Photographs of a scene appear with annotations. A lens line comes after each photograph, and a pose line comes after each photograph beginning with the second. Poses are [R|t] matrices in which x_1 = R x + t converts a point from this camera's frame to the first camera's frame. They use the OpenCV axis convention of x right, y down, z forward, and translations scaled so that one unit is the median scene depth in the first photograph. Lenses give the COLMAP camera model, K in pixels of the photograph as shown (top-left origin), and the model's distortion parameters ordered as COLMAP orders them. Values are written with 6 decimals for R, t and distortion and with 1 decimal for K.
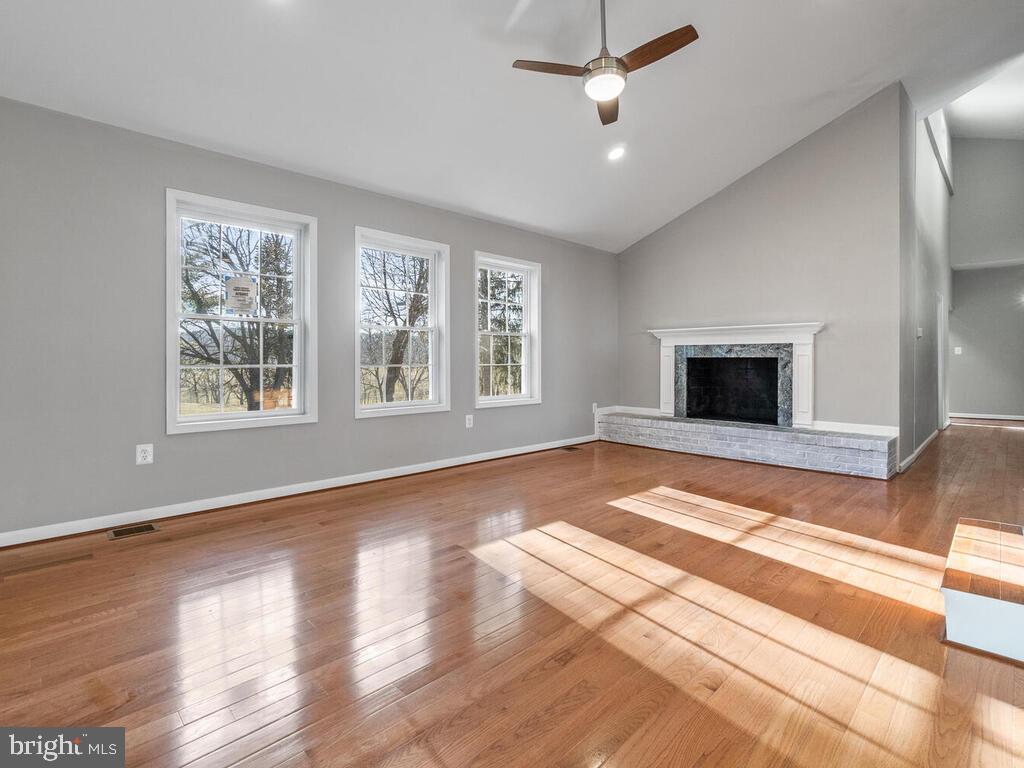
lens RADIAL K [[518.0, 0, 503.1], [0, 518.0, 381.3], [0, 0, 1]] dist [-0.003178, 0.000154]
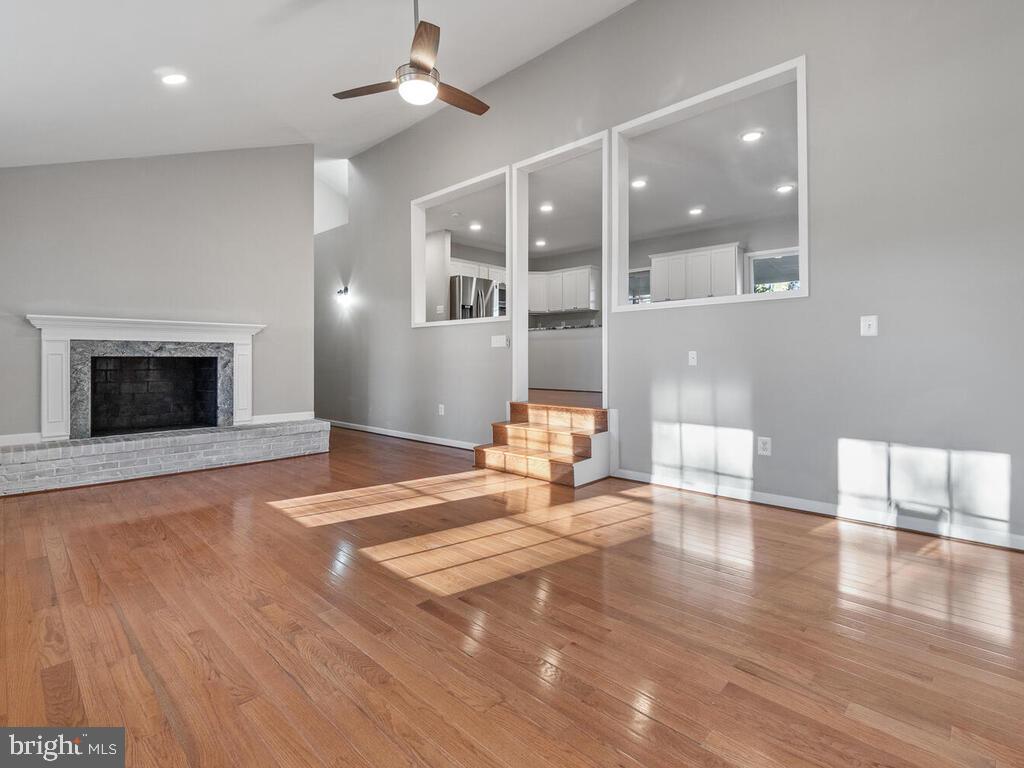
lens RADIAL K [[518.0, 0, 505.9], [0, 518.0, 380.7], [0, 0, 1]] dist [-0.003178, 0.000154]
pose [[-0.049166, -0.042680, 0.997878, -0.474685], [0.041144, 0.998152, 0.044719, -0.022548], [-0.997943, 0.043256, -0.047319, 0.505905]]
